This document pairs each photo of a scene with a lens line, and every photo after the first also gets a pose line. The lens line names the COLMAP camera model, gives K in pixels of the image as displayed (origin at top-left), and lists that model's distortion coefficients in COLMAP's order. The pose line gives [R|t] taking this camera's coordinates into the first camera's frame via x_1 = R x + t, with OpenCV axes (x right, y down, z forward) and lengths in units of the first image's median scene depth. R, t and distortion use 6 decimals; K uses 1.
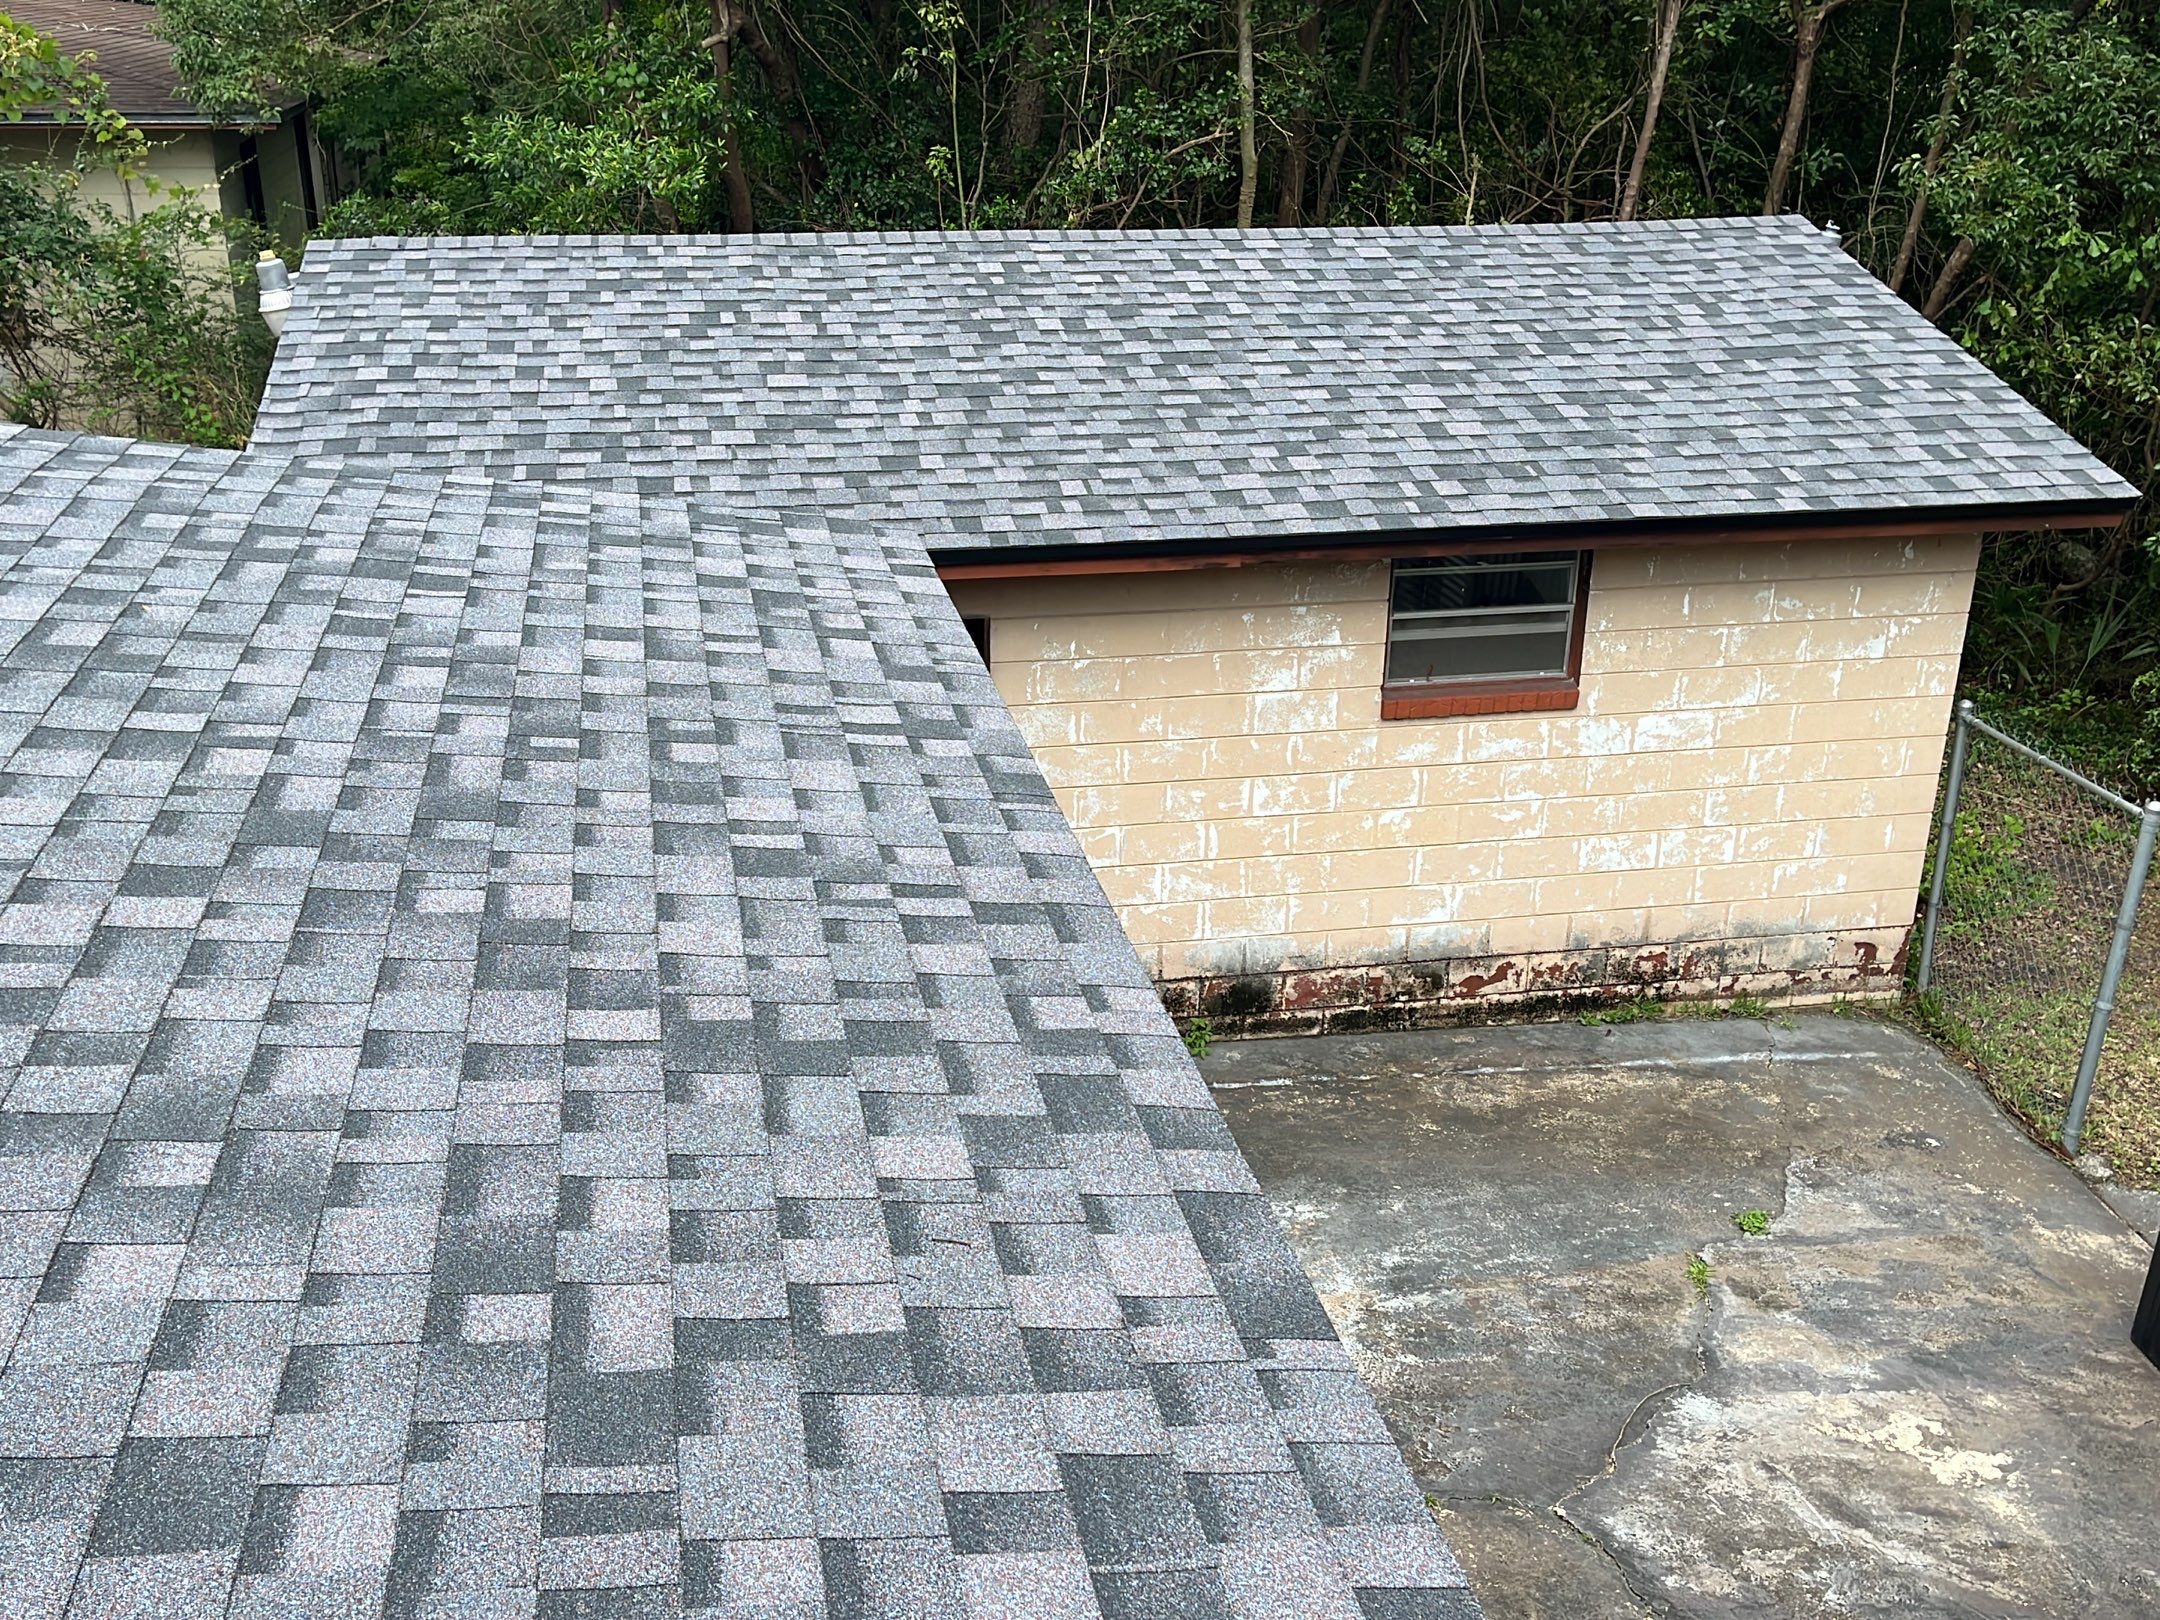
lens RADIAL K [[2114.4, 0, 1080.0], [0, 2114.4, 810.0], [0, 0, 1]] dist [-0.002065, -0.008831]
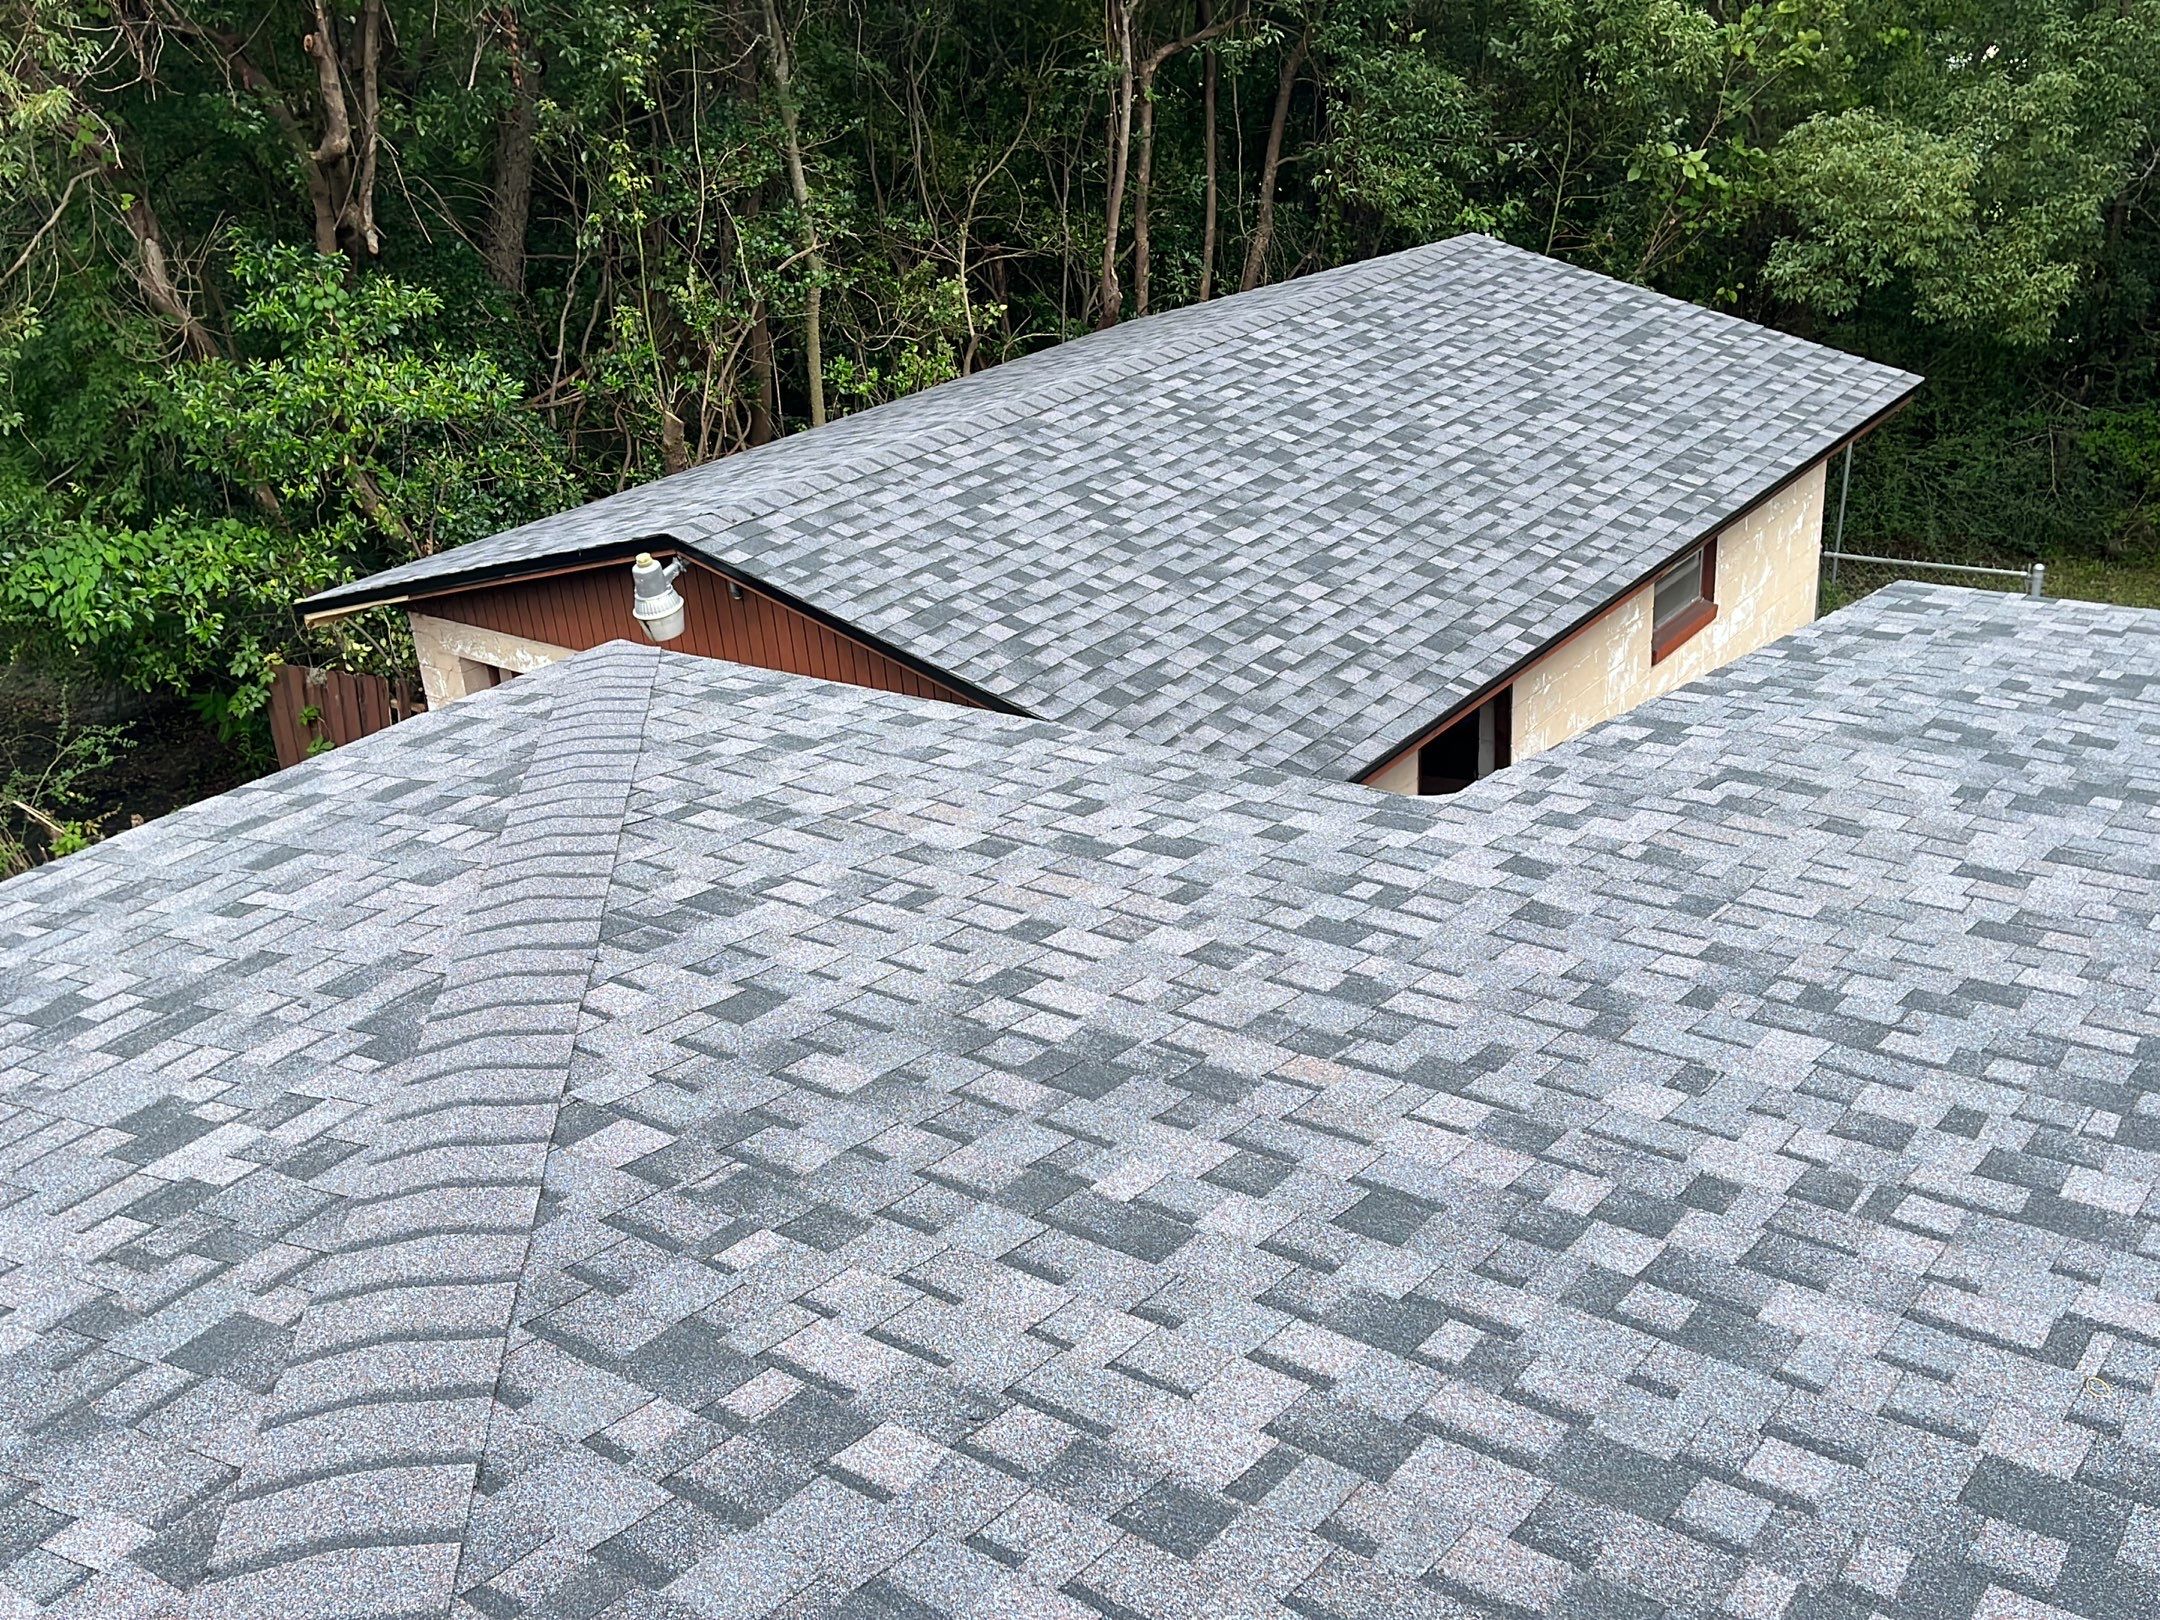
lens RADIAL K [[2114.4, 0, 1080.0], [0, 2114.4, 810.0], [0, 0, 1]] dist [-0.002065, -0.008831]
pose [[0.727927, -0.330626, 0.600674, -0.811956], [0.323911, 0.937960, 0.123744, -0.207120], [-0.604321, 0.104488, 0.789860, 0.170072]]
